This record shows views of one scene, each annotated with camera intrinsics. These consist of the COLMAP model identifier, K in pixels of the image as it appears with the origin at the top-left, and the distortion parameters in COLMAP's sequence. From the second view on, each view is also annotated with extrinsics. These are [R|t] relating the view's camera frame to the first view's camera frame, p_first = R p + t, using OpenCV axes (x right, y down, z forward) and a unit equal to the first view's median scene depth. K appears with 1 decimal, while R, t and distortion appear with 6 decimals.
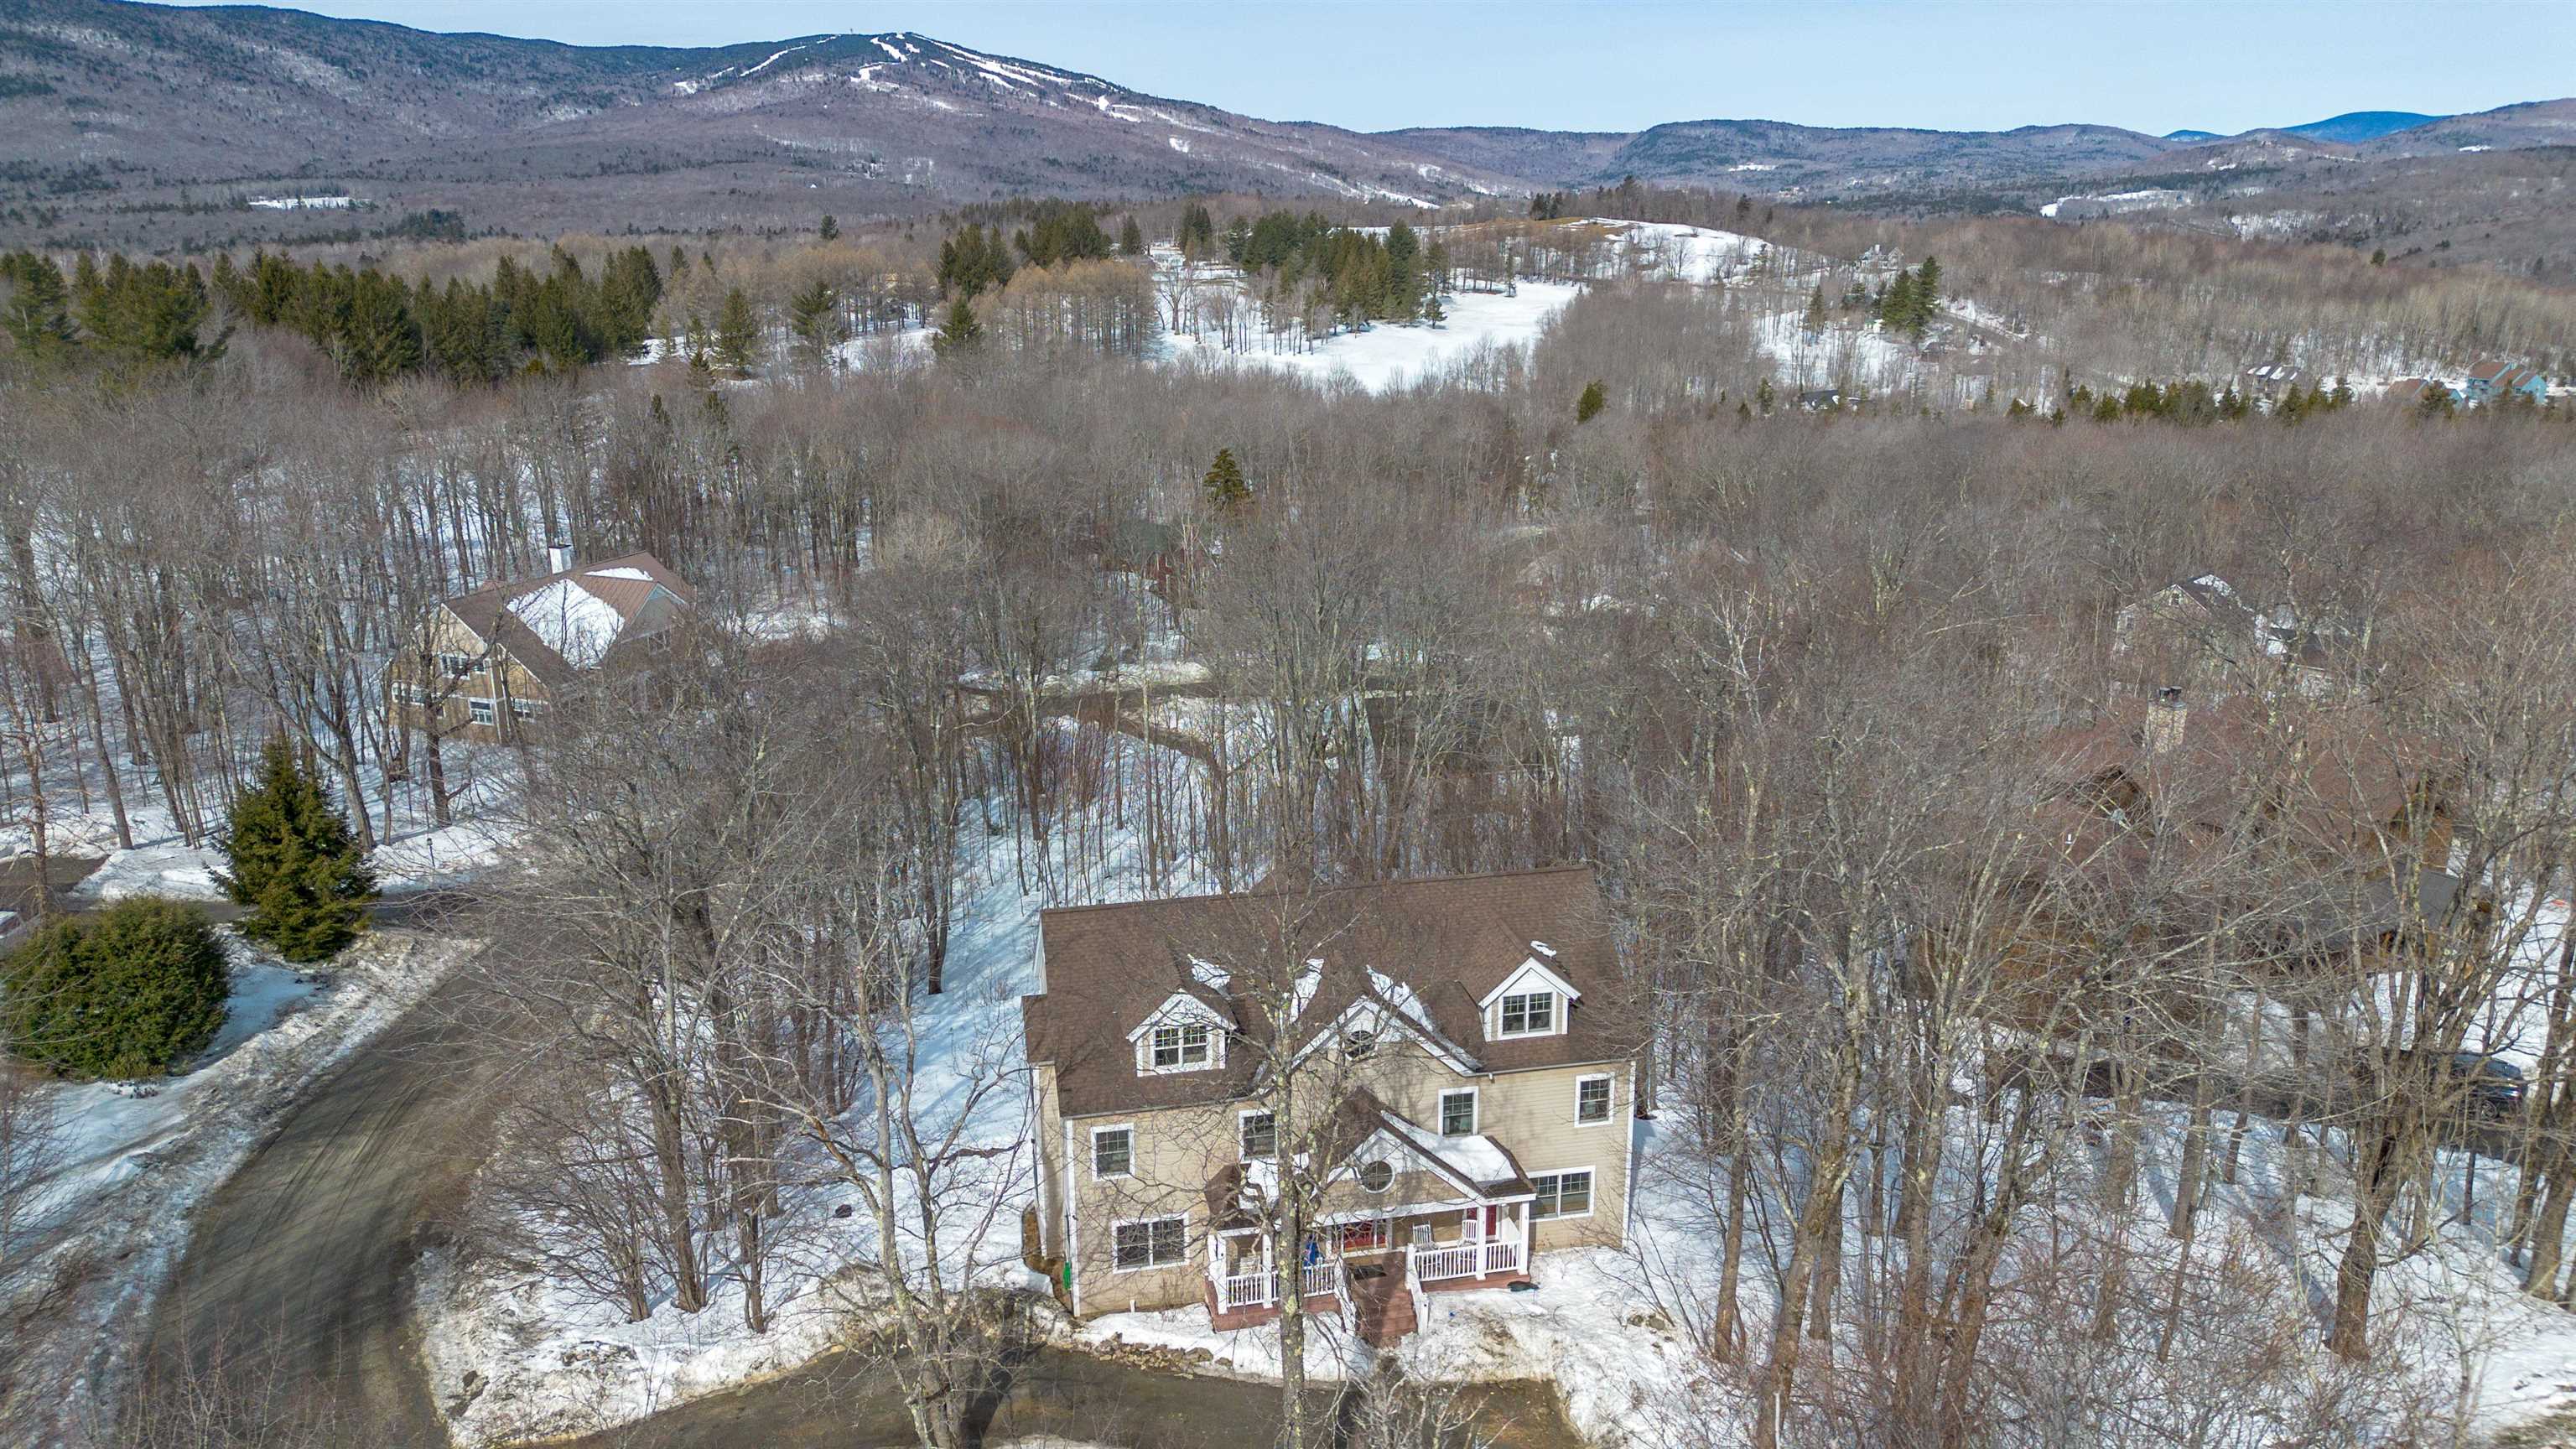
lens RADIAL K [[1807.5, 0, 1288.0], [0, 1807.5, 724.5], [0, 0, 1]] dist [0.110192, -0.145197]
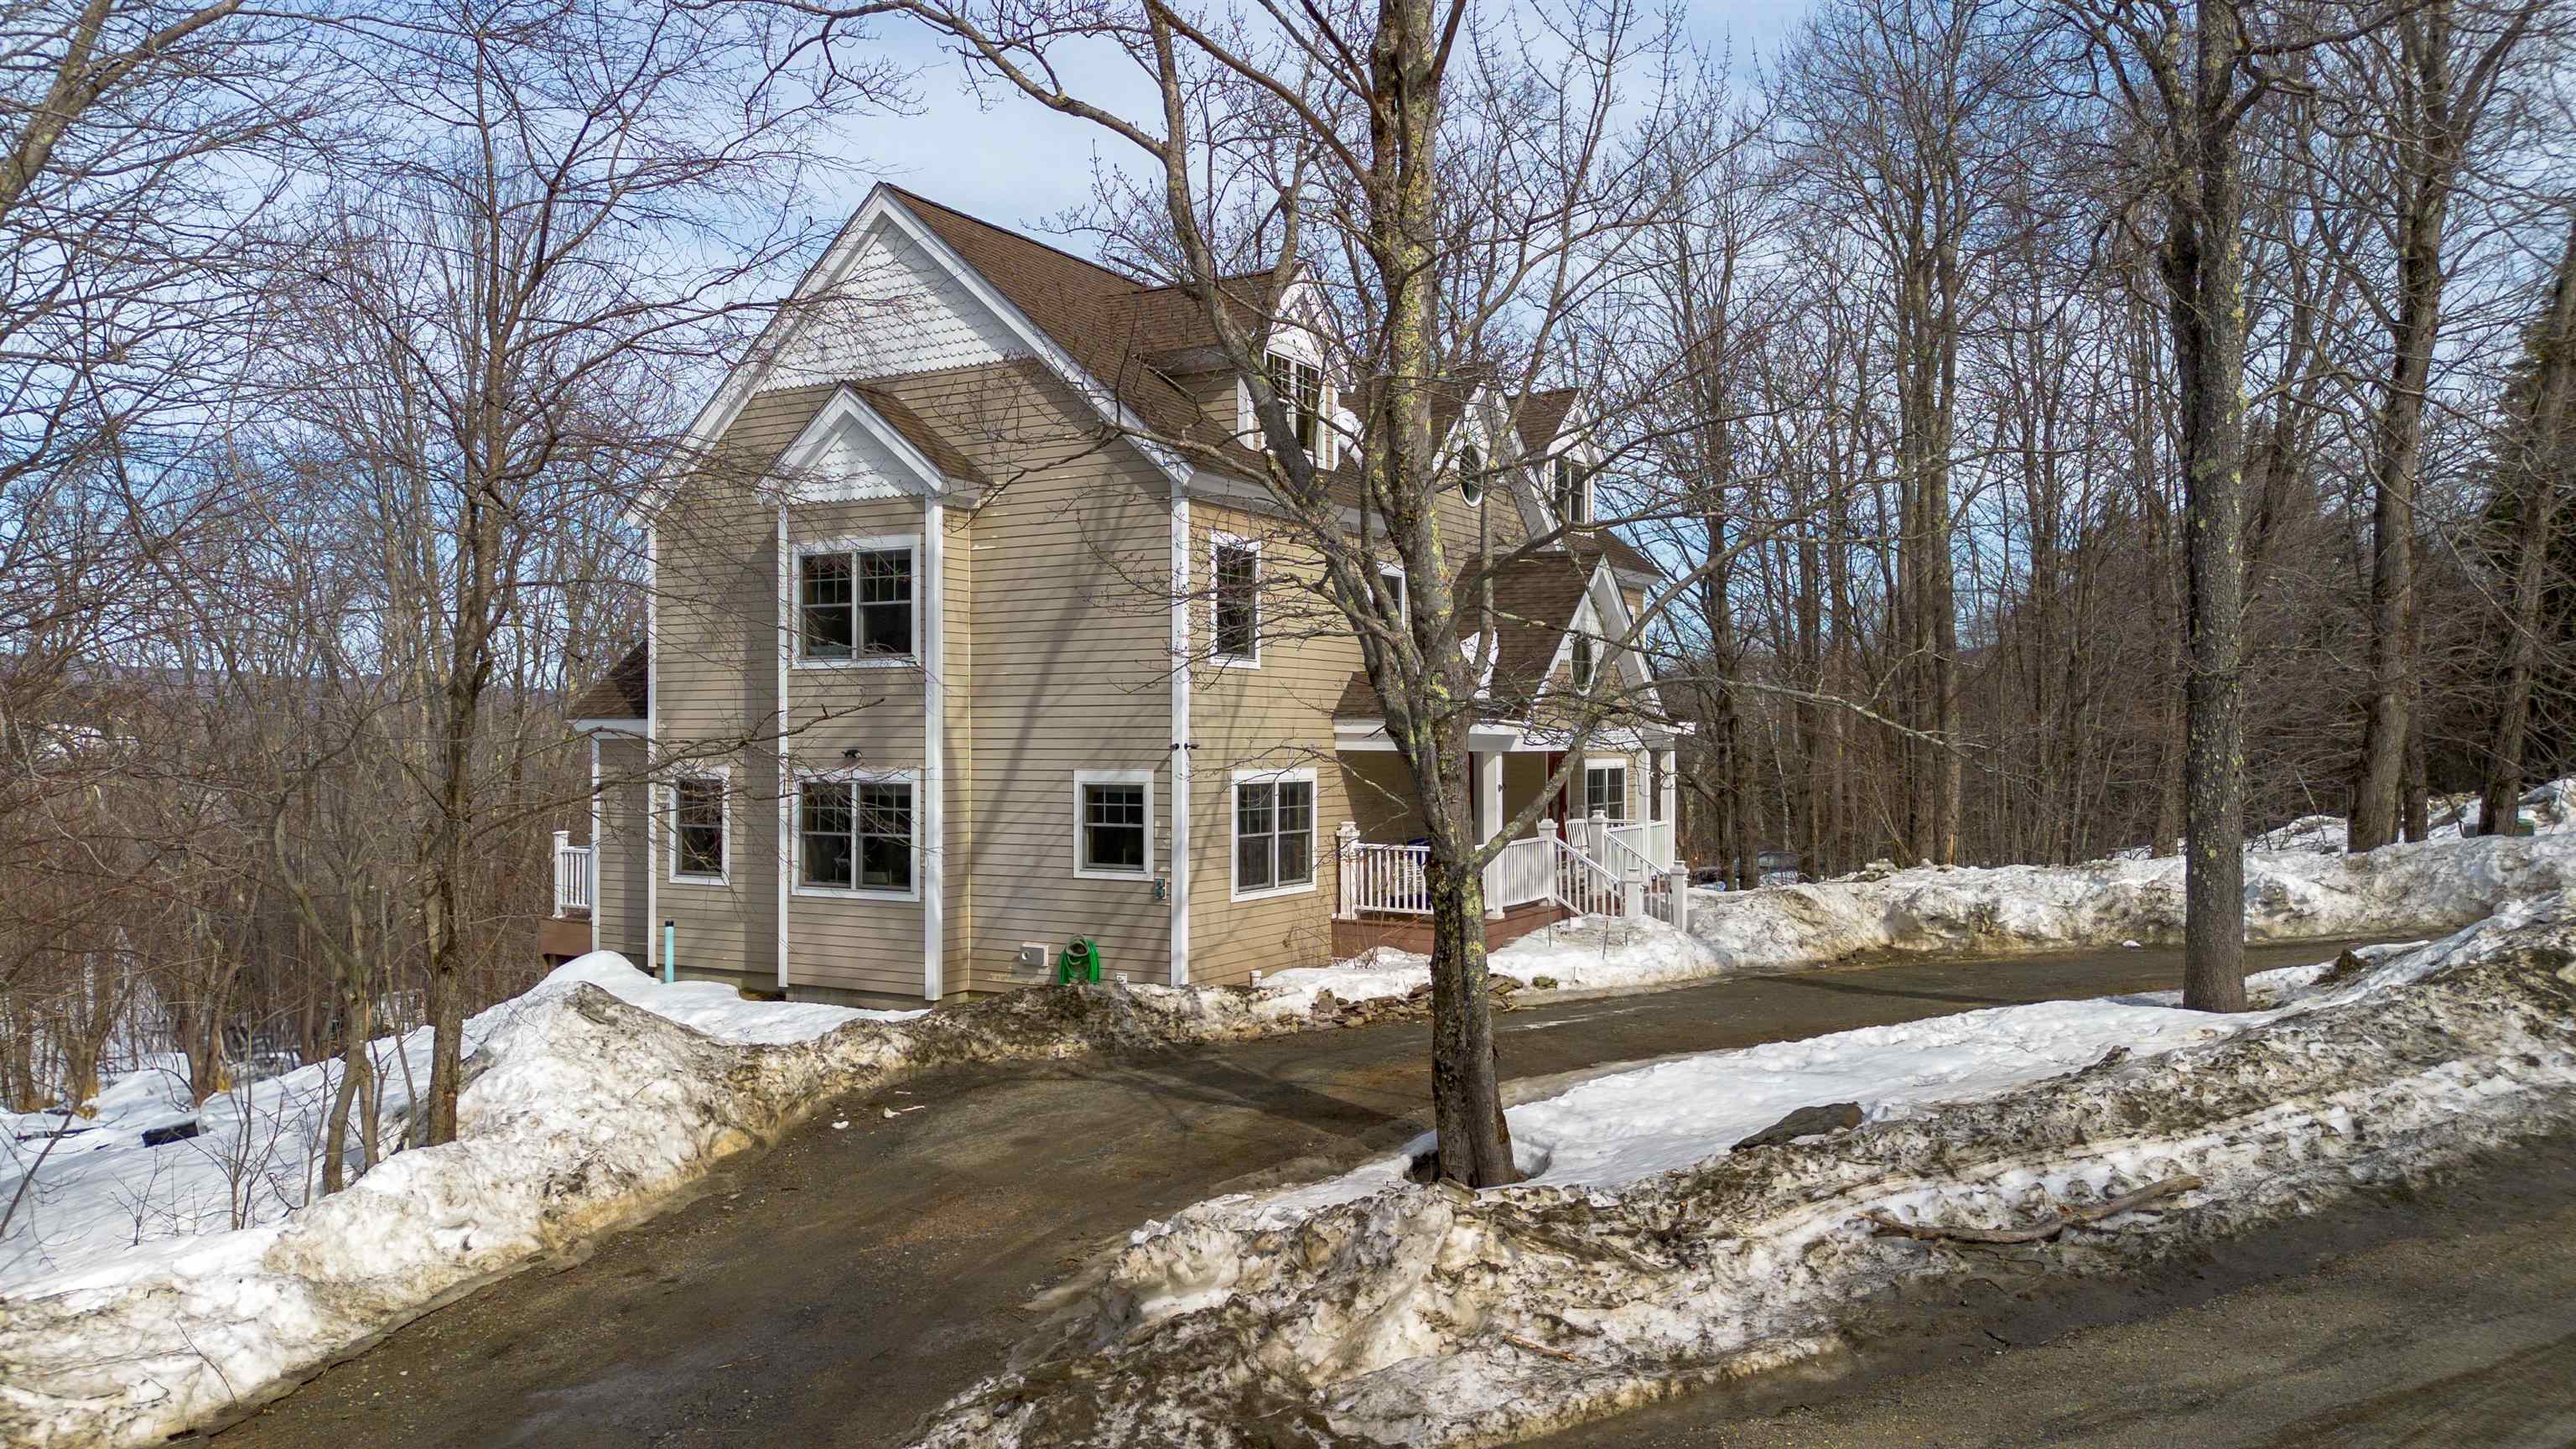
lens RADIAL K [[1807.5, 0, 1288.0], [0, 1807.5, 724.5], [0, 0, 1]] dist [0.110192, -0.145197]
pose [[0.668291, 0.009337, 0.743842, -0.415791], [0.205351, 0.958753, -0.196529, 0.350301], [-0.714995, 0.284088, 0.638808, 0.700504]]
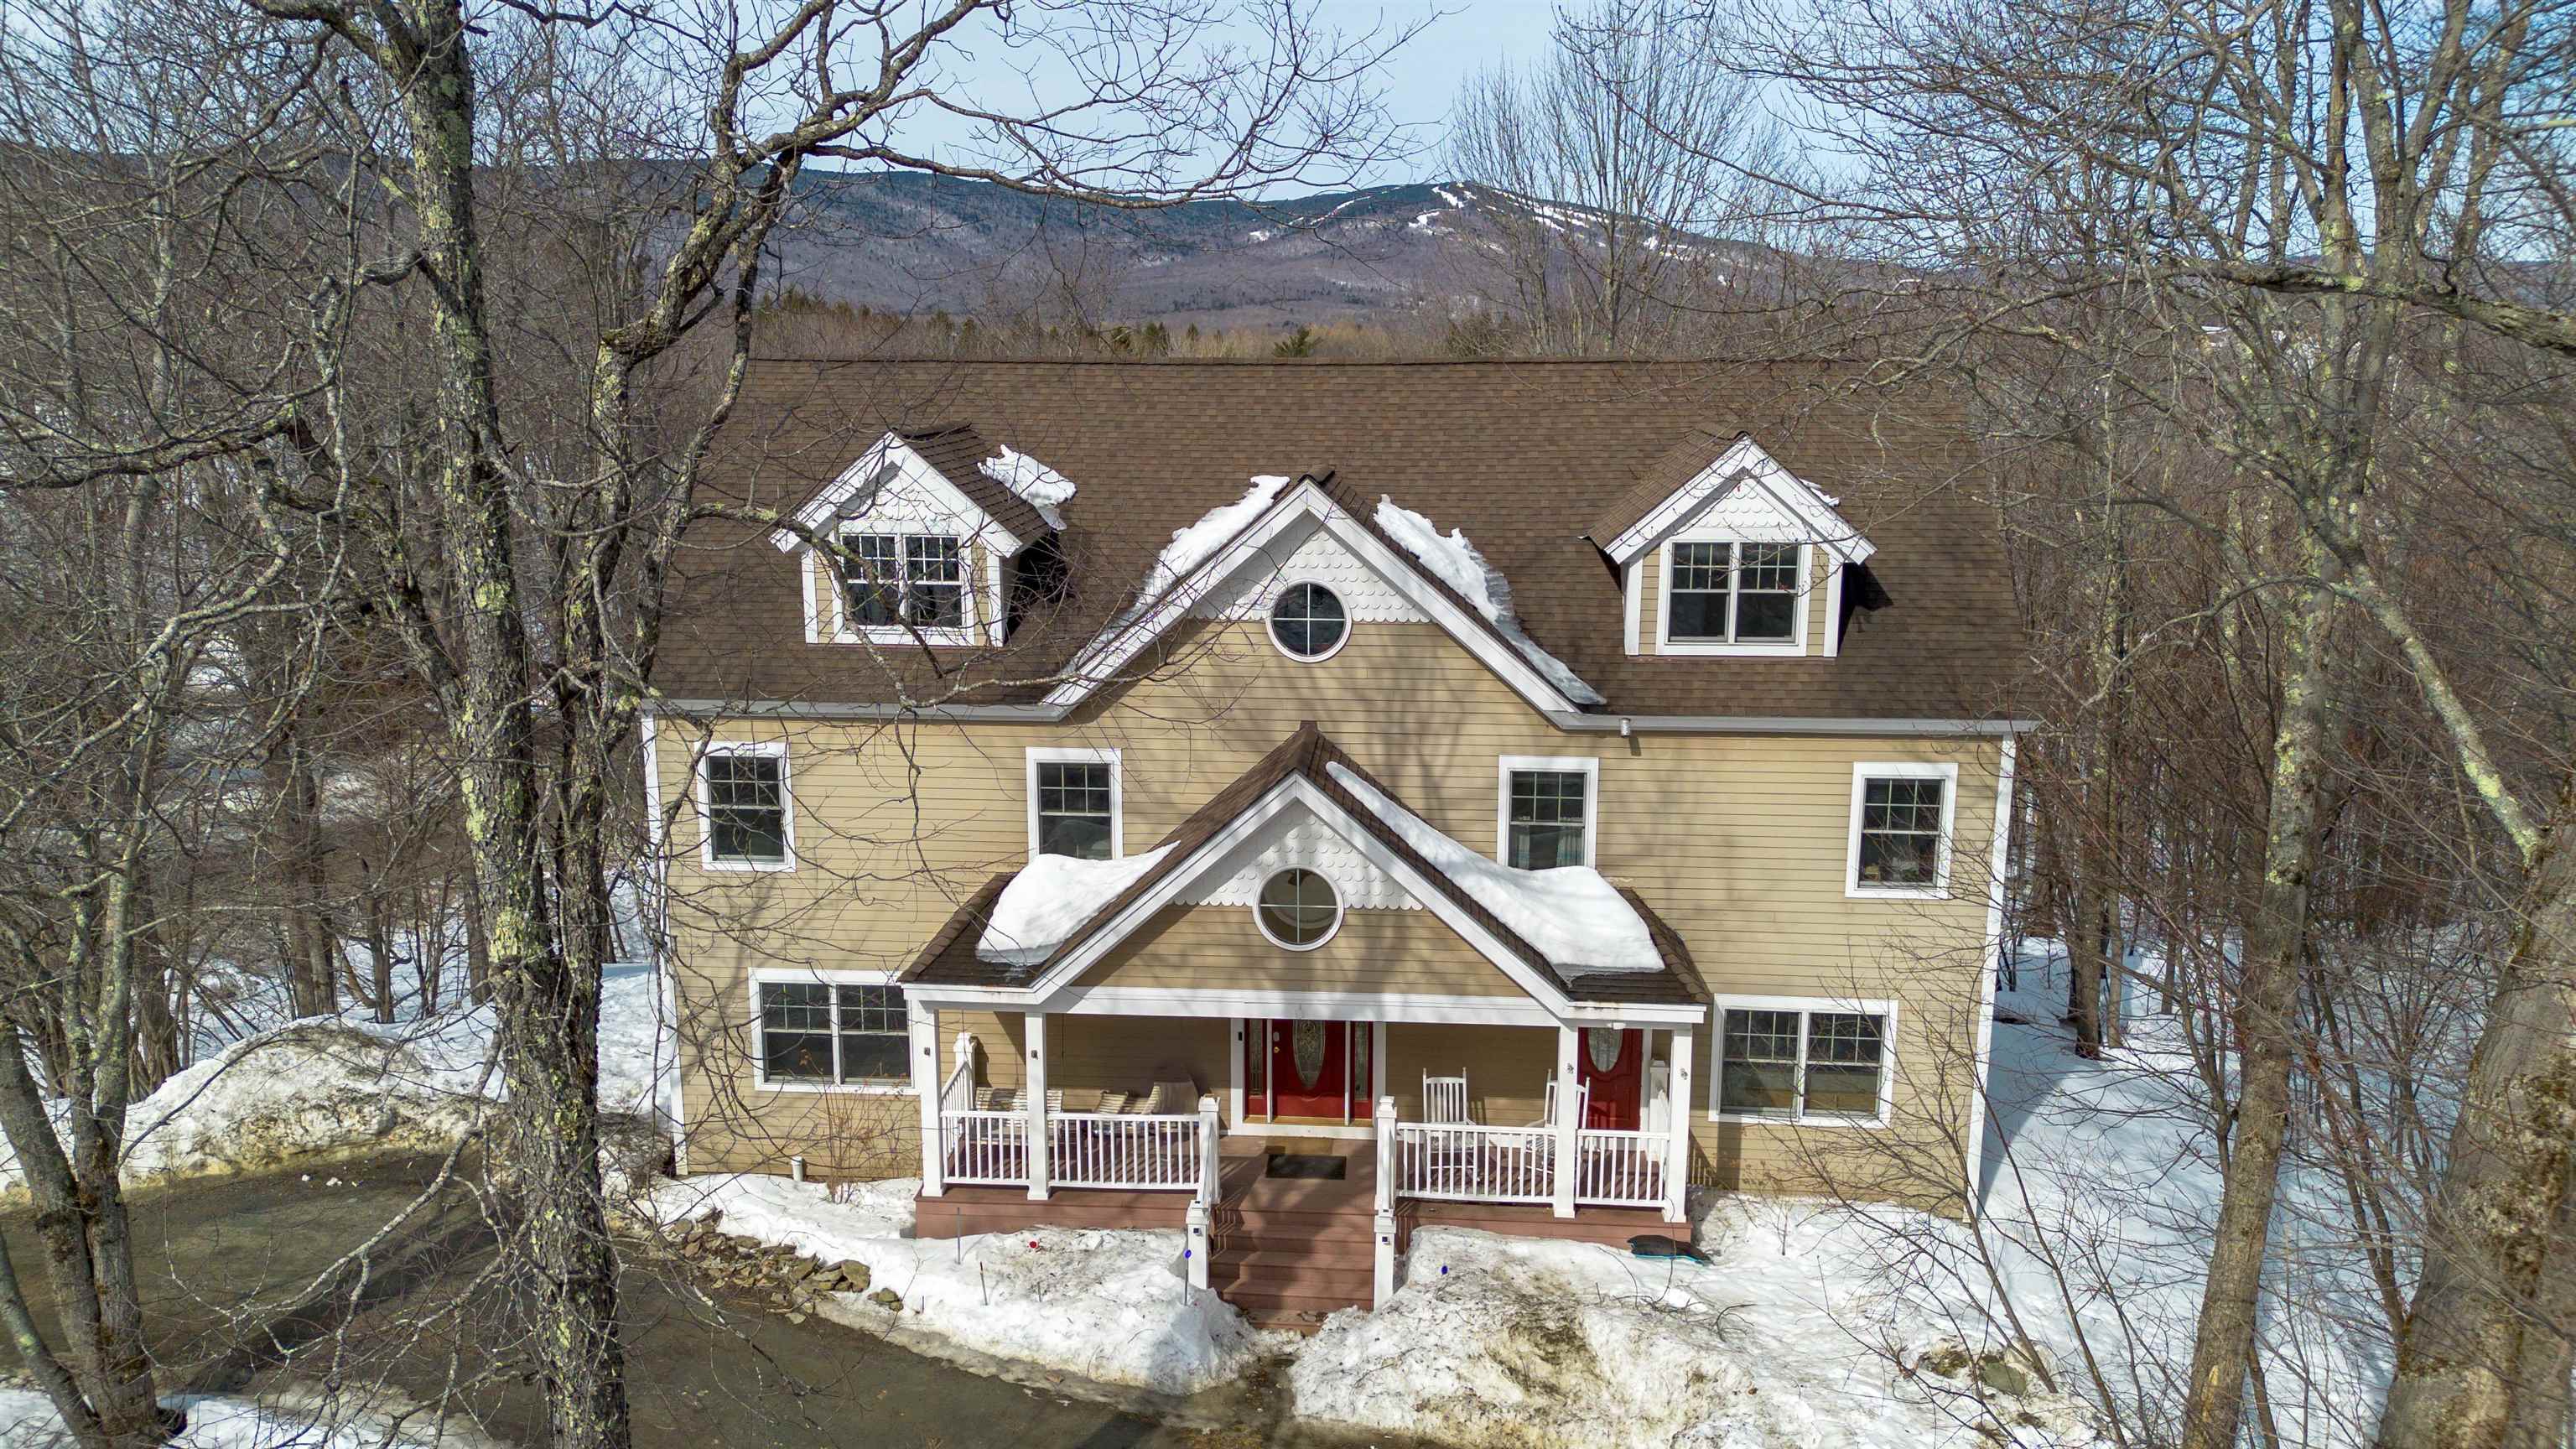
lens RADIAL K [[1807.5, 0, 1288.0], [0, 1807.5, 724.5], [0, 0, 1]] dist [0.110192, -0.145197]
pose [[0.958307, 0.063405, -0.278616, 0.155210], [-0.084588, 0.994316, -0.064664, 0.229198], [0.272932, 0.085535, 0.958223, 0.591548]]
